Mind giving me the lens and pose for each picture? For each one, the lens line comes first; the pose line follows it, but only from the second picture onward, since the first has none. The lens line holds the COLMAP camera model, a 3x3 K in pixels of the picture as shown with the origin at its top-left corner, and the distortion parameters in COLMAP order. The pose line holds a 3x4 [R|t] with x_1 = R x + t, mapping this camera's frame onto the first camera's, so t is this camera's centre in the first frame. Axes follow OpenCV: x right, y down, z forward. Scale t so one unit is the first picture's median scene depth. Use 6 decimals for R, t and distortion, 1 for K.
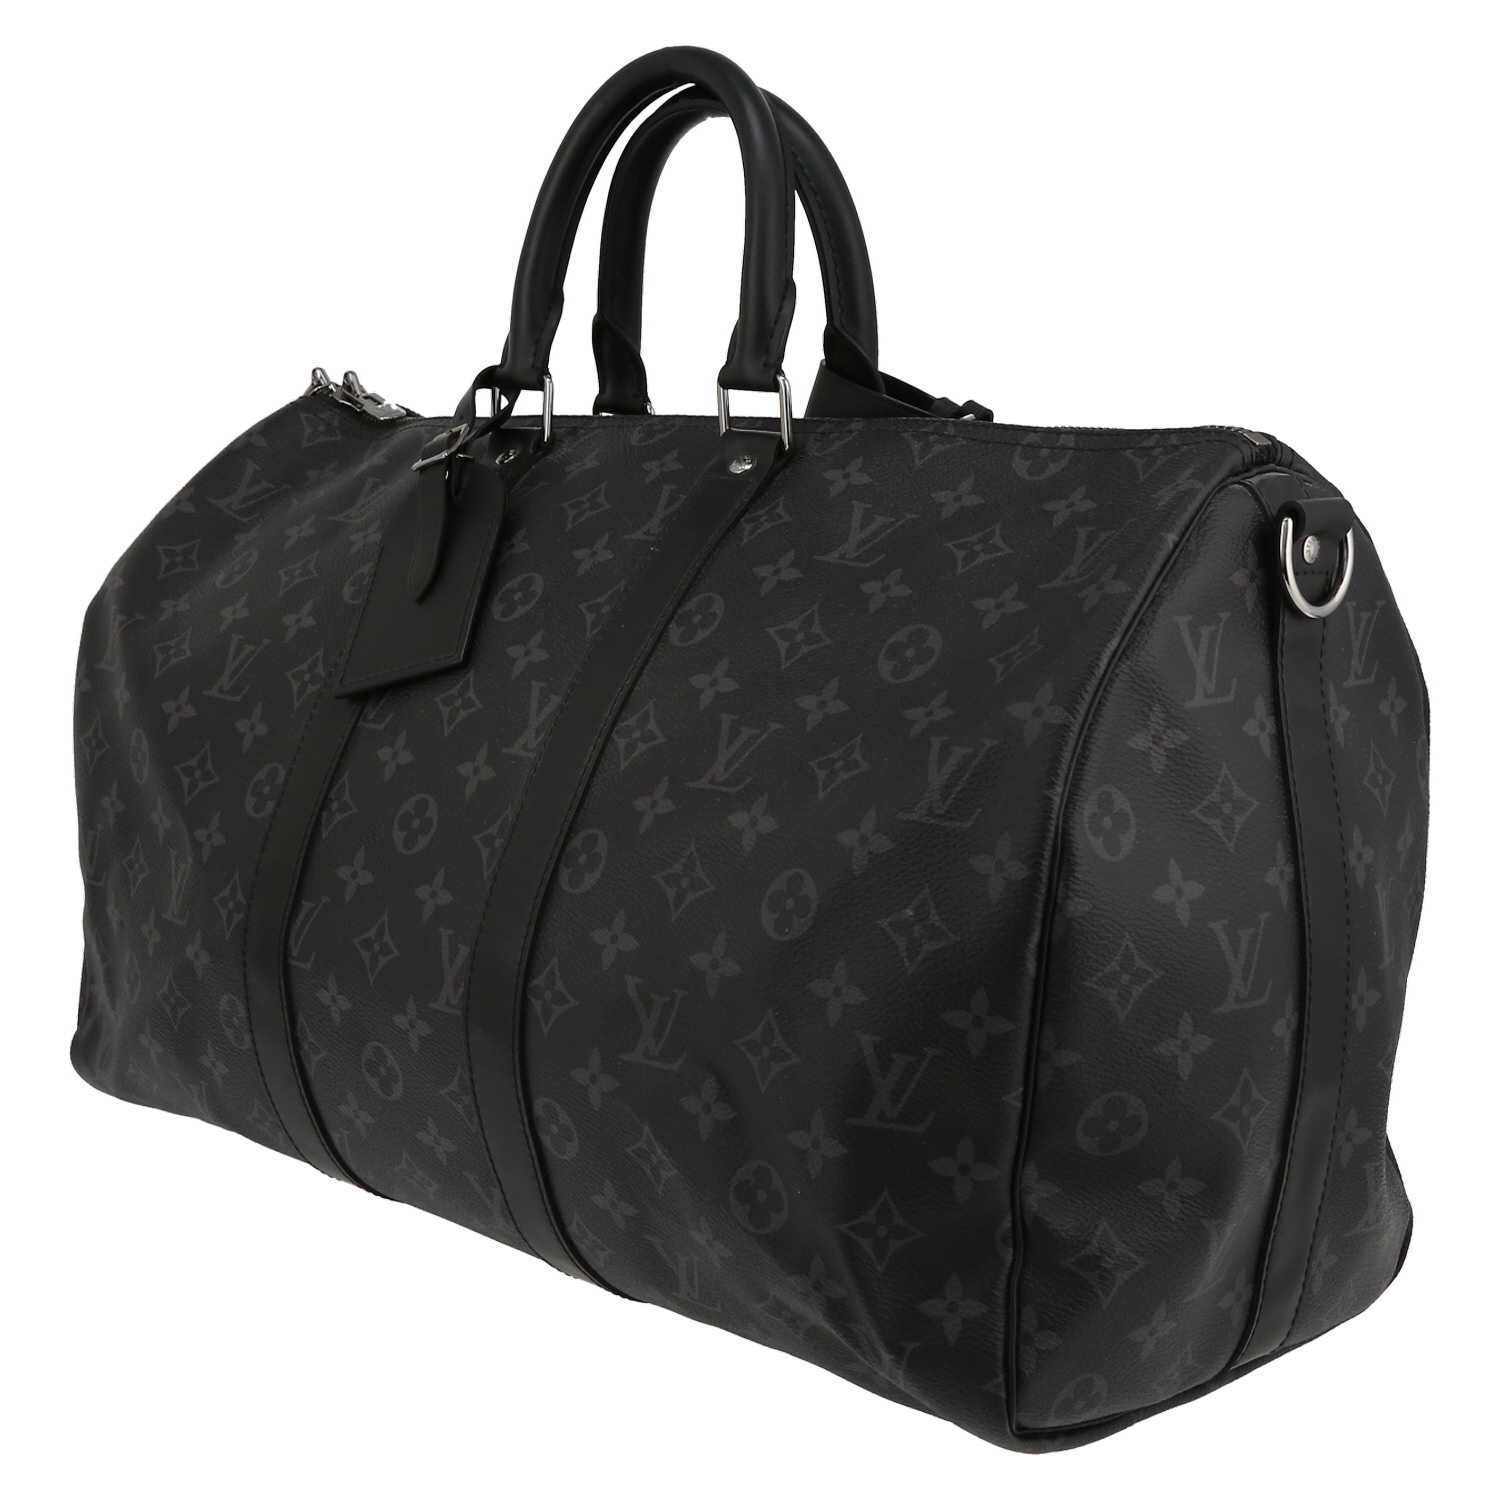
lens RADIAL K [[2173.0, 0, 758.0], [0, 2173.0, 756.6], [0, 0, 1]] dist [-0.070021, 0.000000]
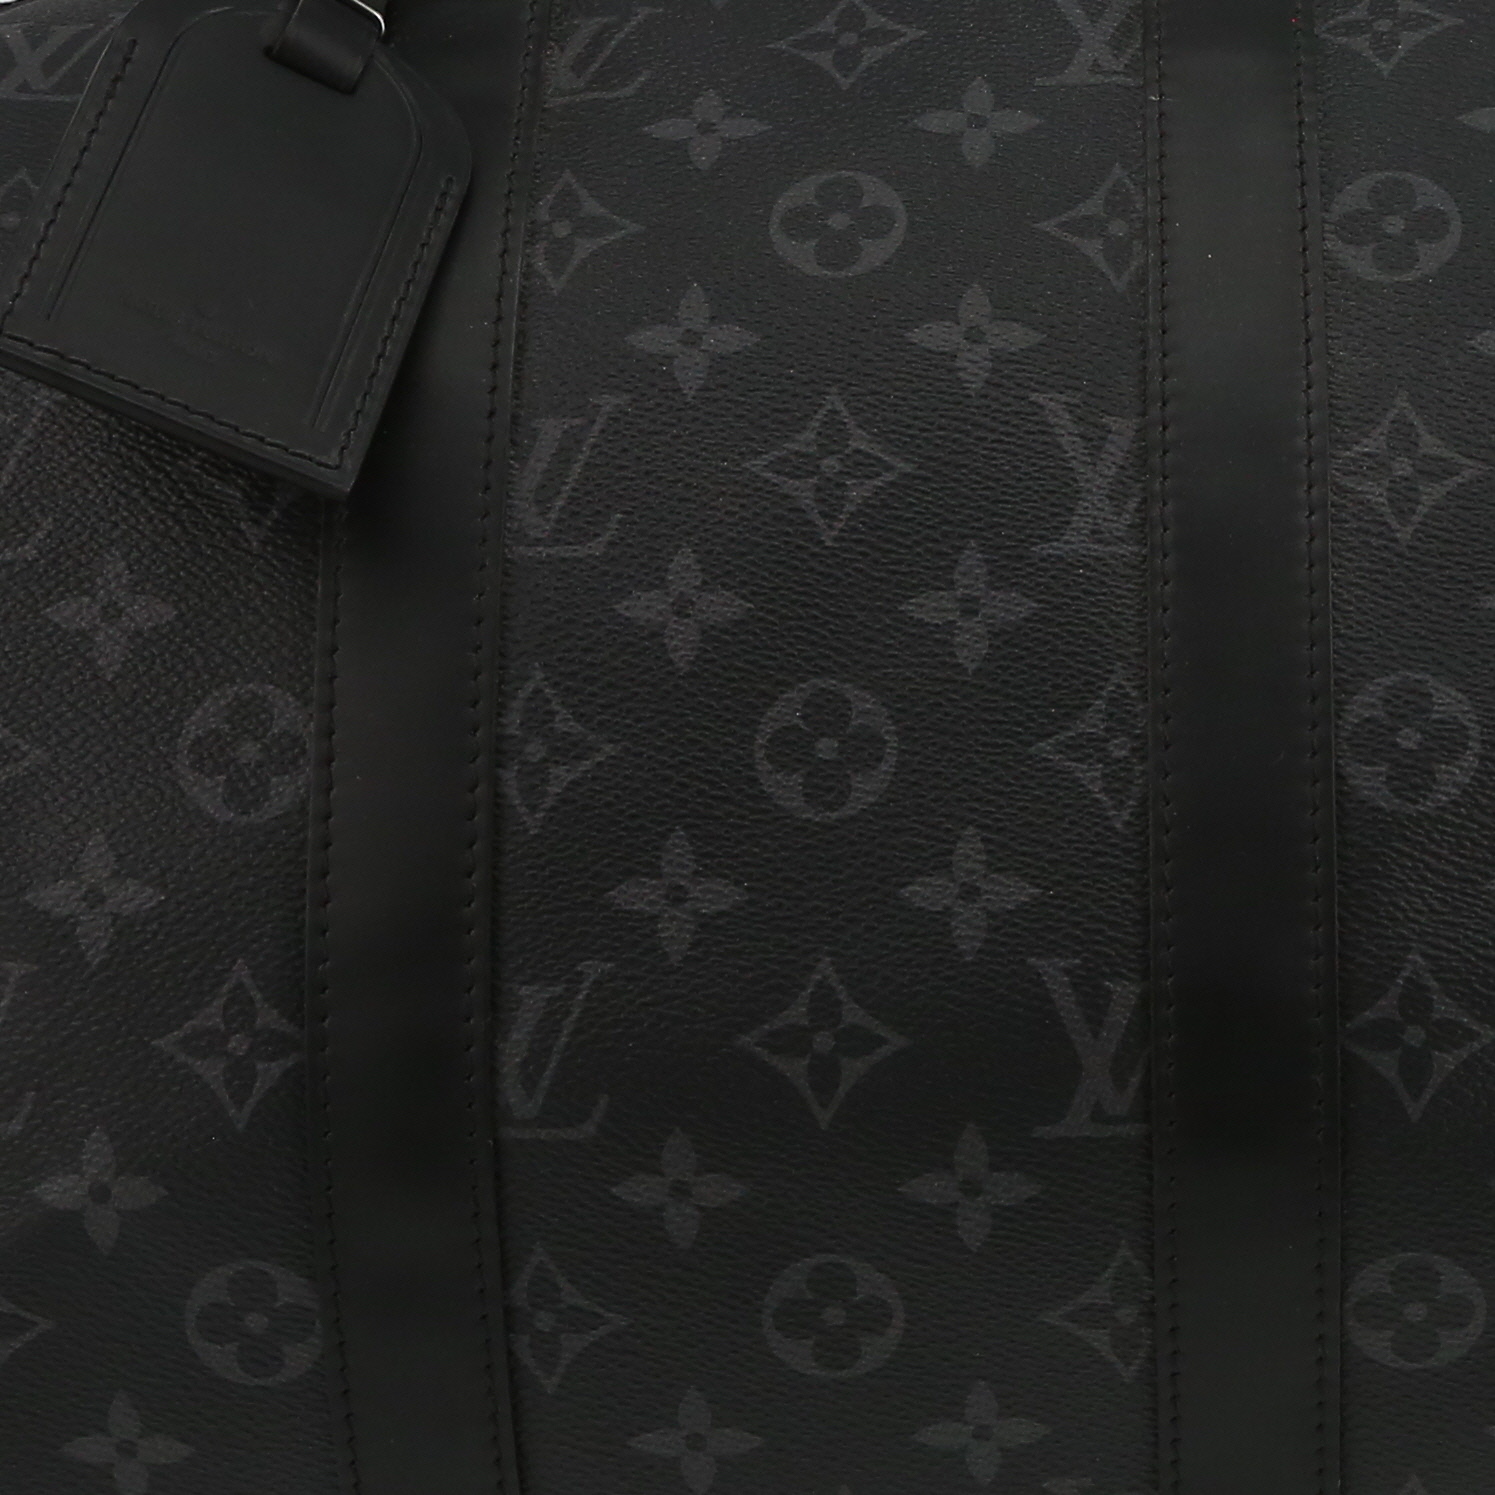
lens RADIAL K [[2165.8, 0, 790.8], [0, 2165.8, 766.4], [0, 0, 1]] dist [-0.070021, 0.000000]
pose [[0.754743, -0.175153, 0.632206, -0.454106], [0.131294, 0.984531, 0.116023, -0.017897], [-0.642748, -0.004563, 0.766064, 0.687856]]
